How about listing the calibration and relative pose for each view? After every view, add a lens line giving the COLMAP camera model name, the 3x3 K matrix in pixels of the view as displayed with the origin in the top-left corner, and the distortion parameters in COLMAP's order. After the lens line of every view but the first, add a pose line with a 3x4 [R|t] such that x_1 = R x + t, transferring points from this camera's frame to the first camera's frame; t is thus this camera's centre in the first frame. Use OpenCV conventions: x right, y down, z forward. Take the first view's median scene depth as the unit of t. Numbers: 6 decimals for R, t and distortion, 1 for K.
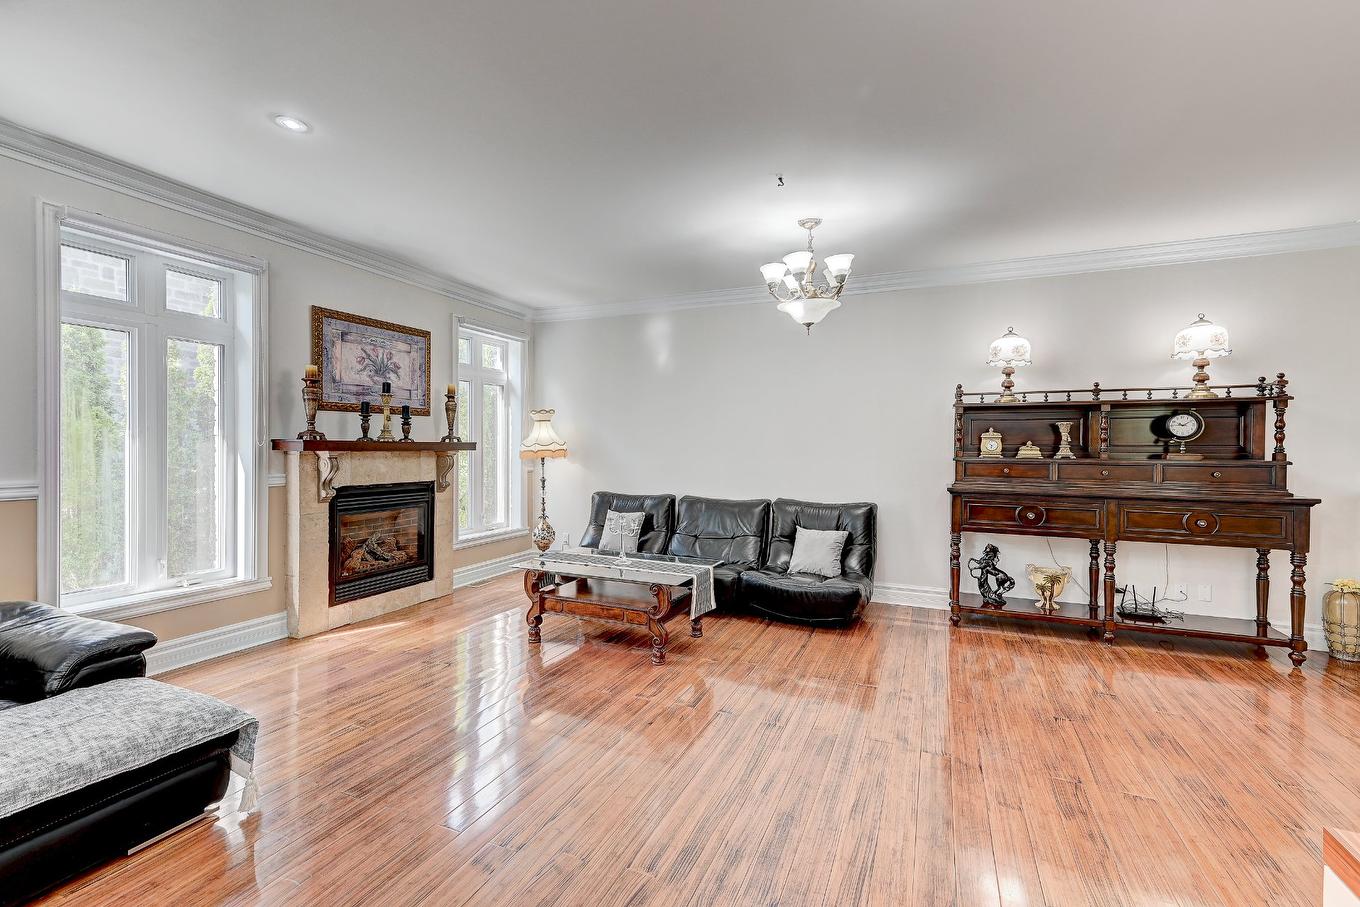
lens RADIAL K [[587.5, 0, 685.1], [0, 587.5, 454.8], [0, 0, 1]] dist [0.010933, 0.000932]
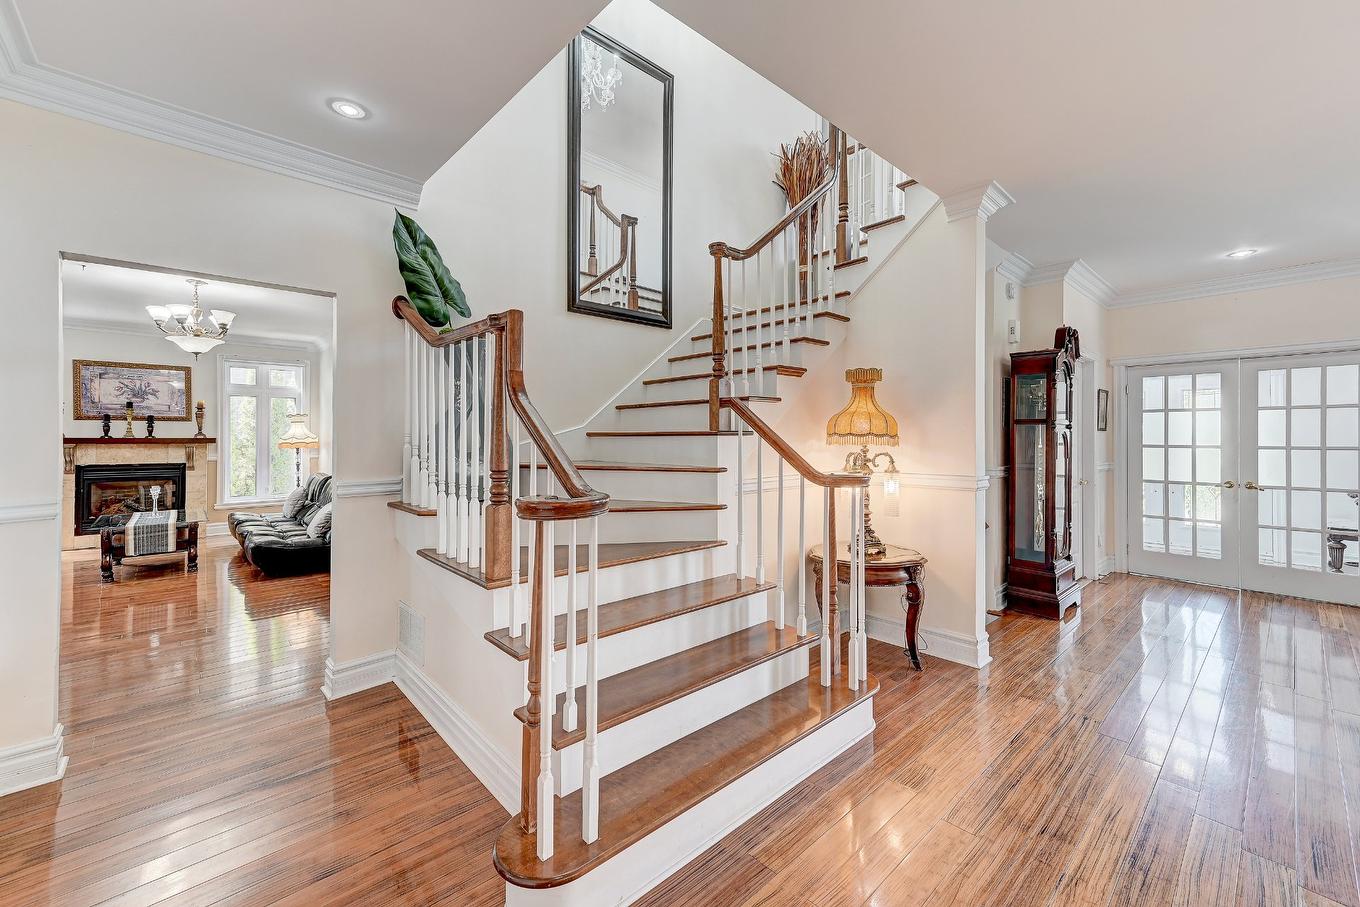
lens RADIAL K [[547.8, 0, 691.1], [0, 547.8, 439.1], [0, 0, 1]] dist [0.017891, -0.000305]
pose [[0.915069, -0.008084, -0.403216, 1.537774], [0.001191, 0.999849, -0.017343, 0.009204], [0.403295, 0.015390, 0.914940, 0.216599]]
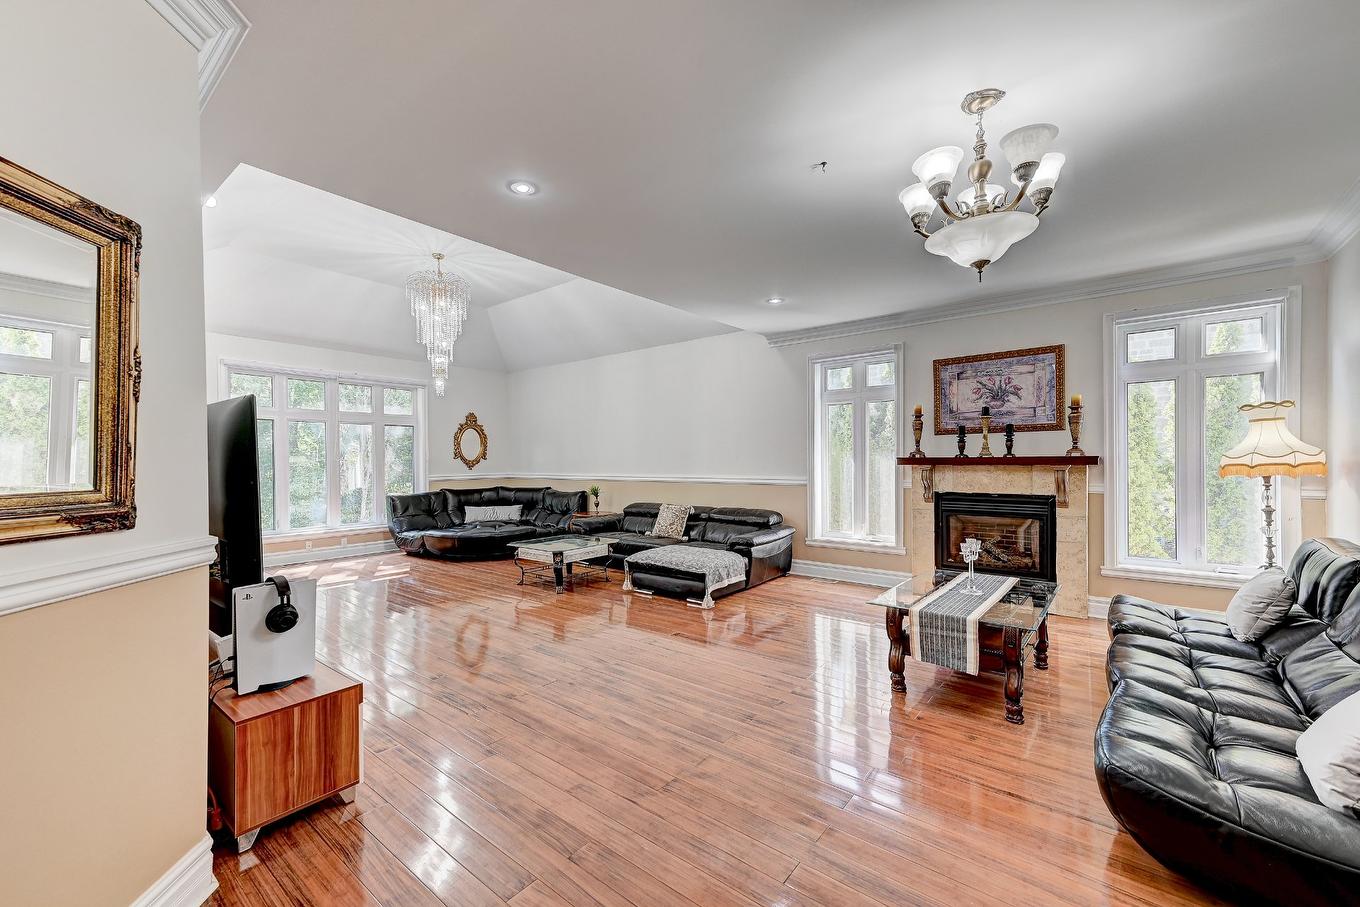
lens RADIAL K [[547.8, 0, 670.2], [0, 547.8, 466.7], [0, 0, 1]] dist [0.017891, -0.000305]
pose [[-0.281402, 0.006753, -0.959566, 0.722149], [-0.005501, 0.999947, 0.008651, -0.009578], [0.959574, 0.007713, -0.281350, 0.707682]]
